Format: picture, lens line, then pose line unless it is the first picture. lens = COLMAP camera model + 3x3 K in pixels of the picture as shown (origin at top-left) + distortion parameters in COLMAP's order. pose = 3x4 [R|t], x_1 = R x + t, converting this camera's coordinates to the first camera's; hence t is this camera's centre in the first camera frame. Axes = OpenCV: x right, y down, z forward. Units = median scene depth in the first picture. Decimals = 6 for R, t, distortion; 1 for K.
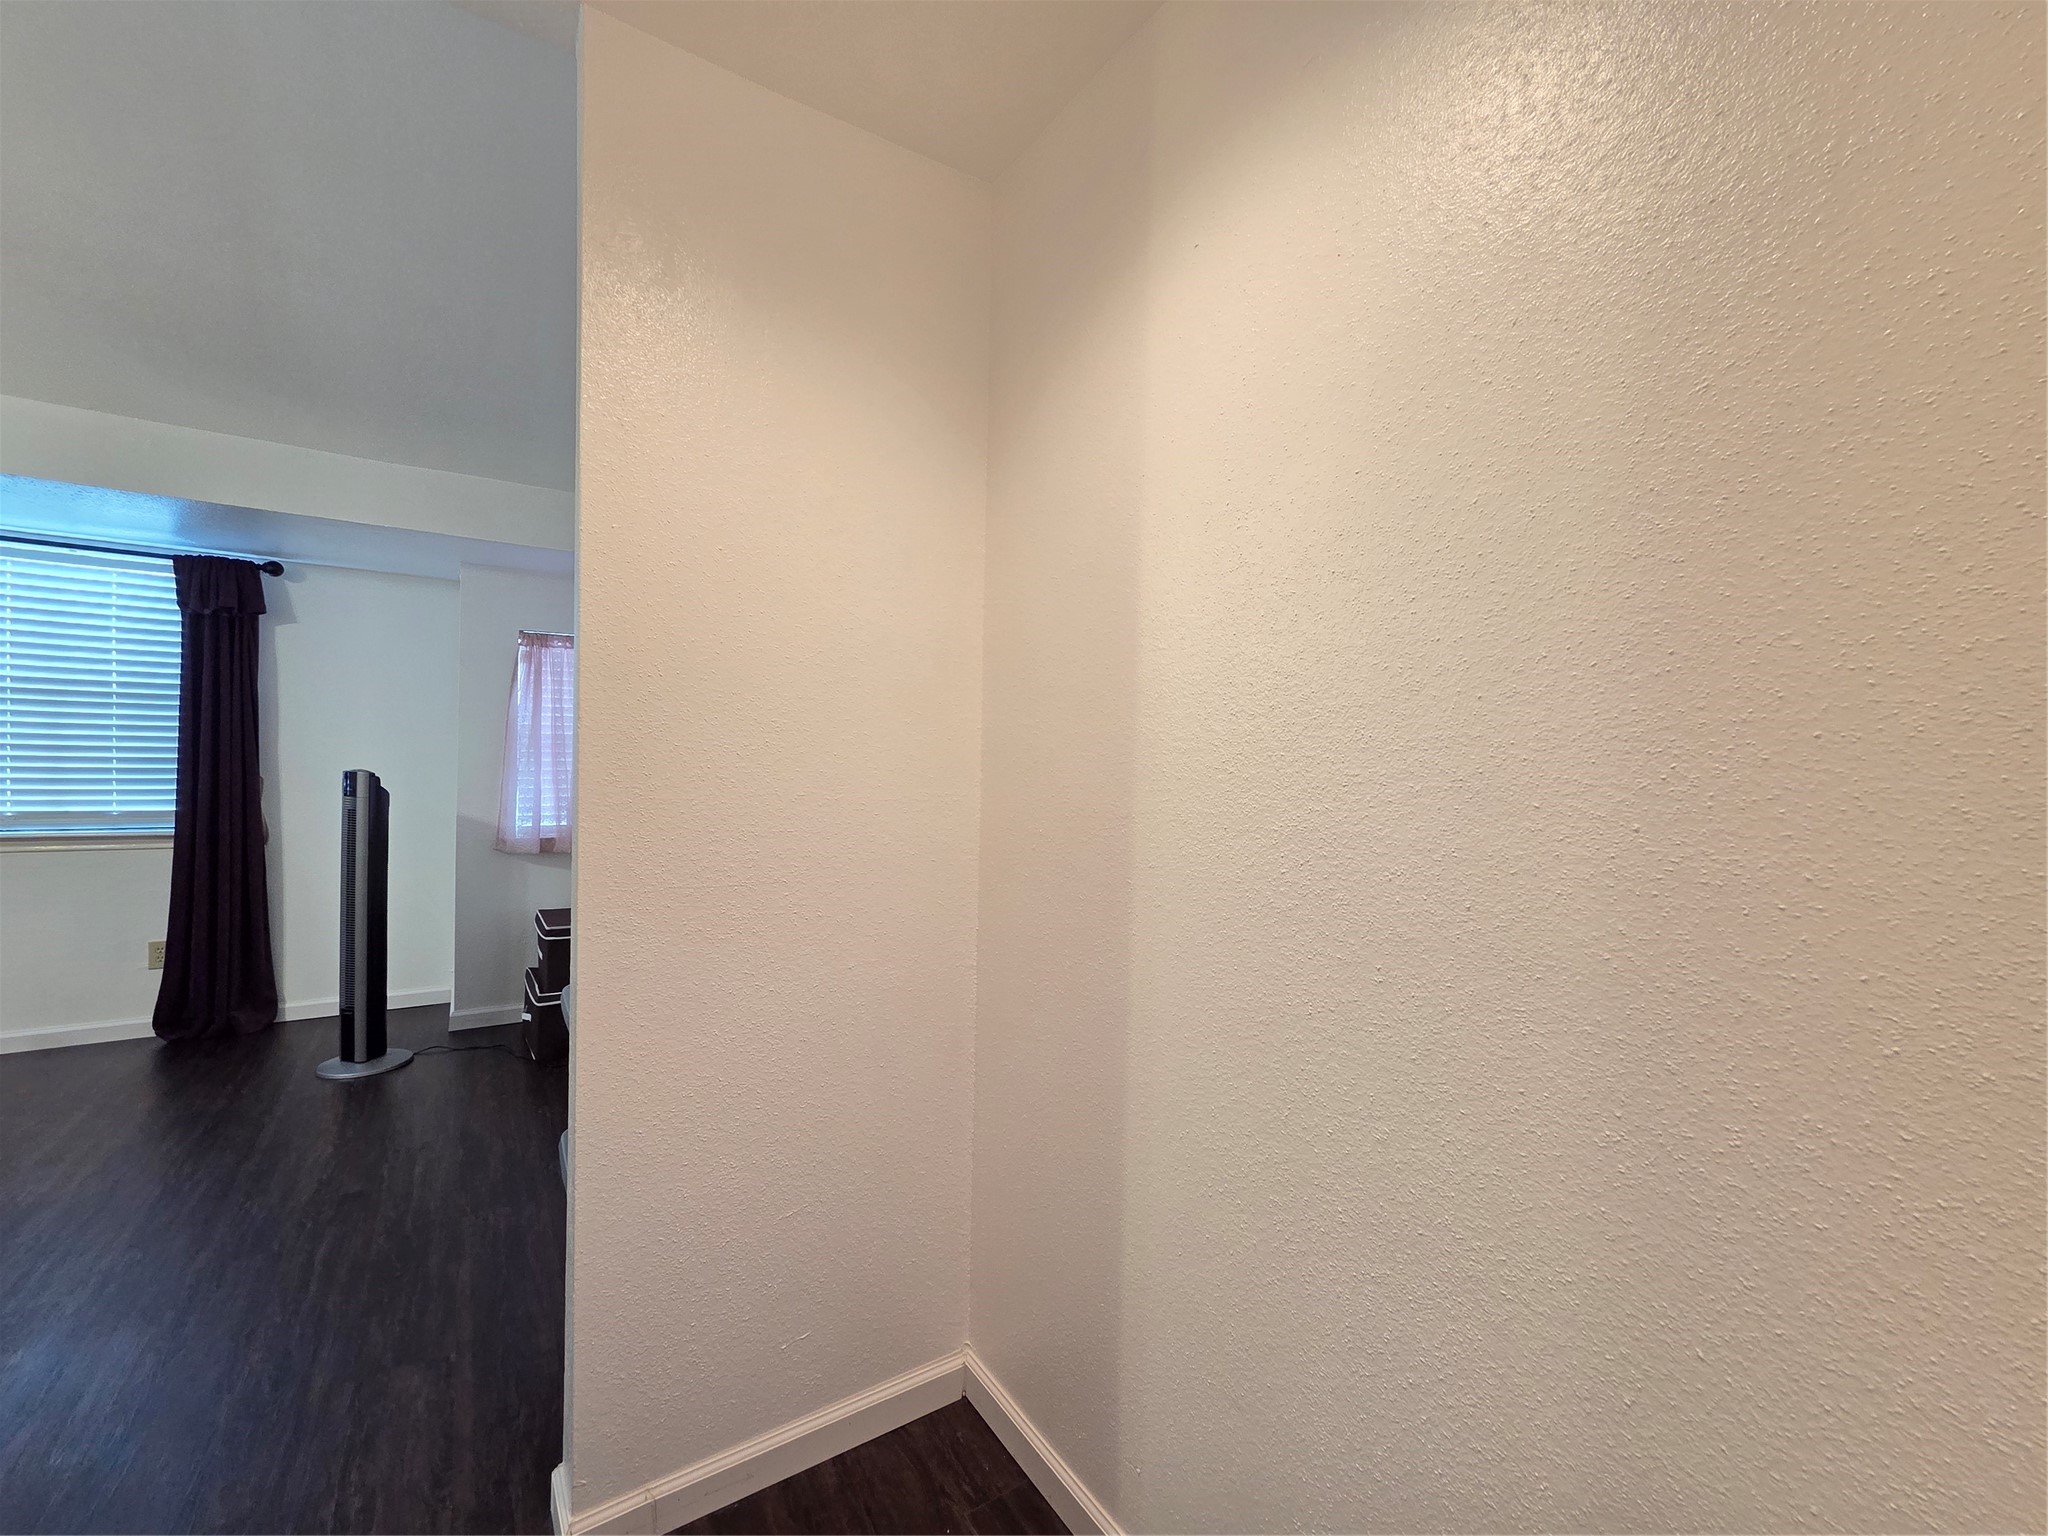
lens RADIAL K [[842.4, 0, 1024.3], [0, 842.4, 765.4], [0, 0, 1]] dist [0.009805, -0.006007]
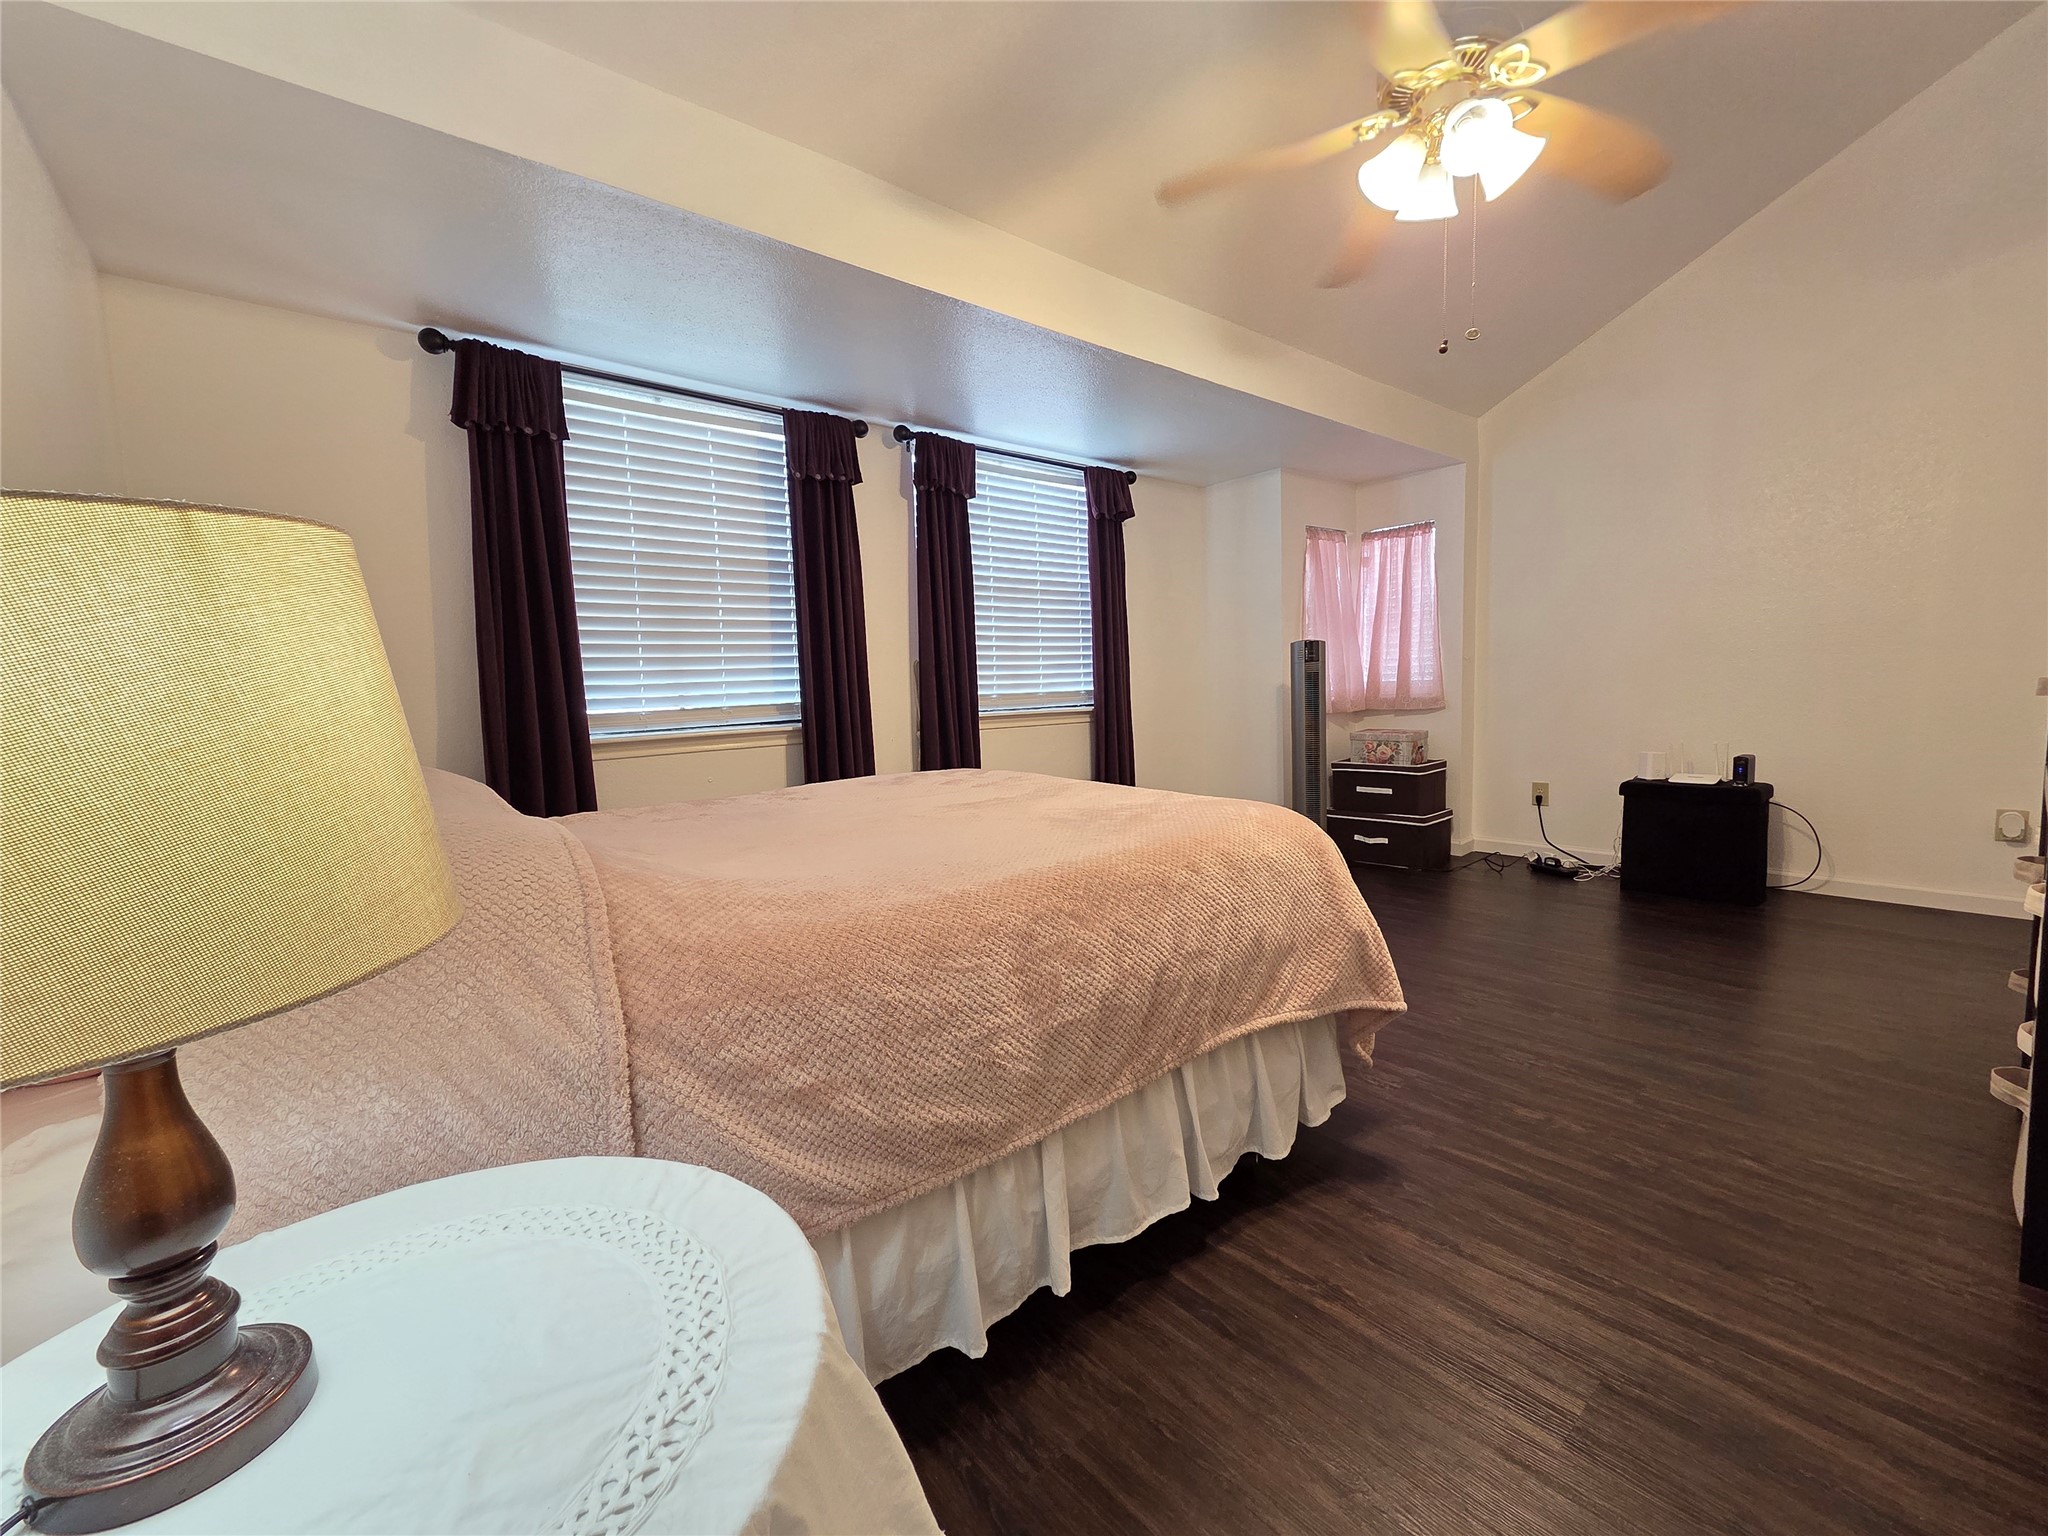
lens RADIAL K [[947.6, 0, 967.3], [0, 947.6, 767.6], [0, 0, 1]] dist [0.081805, -0.000062]
pose [[0.991975, -0.047819, 0.117046, -1.265979], [0.034815, 0.993240, 0.110731, 0.007834], [-0.121550, -0.105767, 0.986934, -0.277863]]
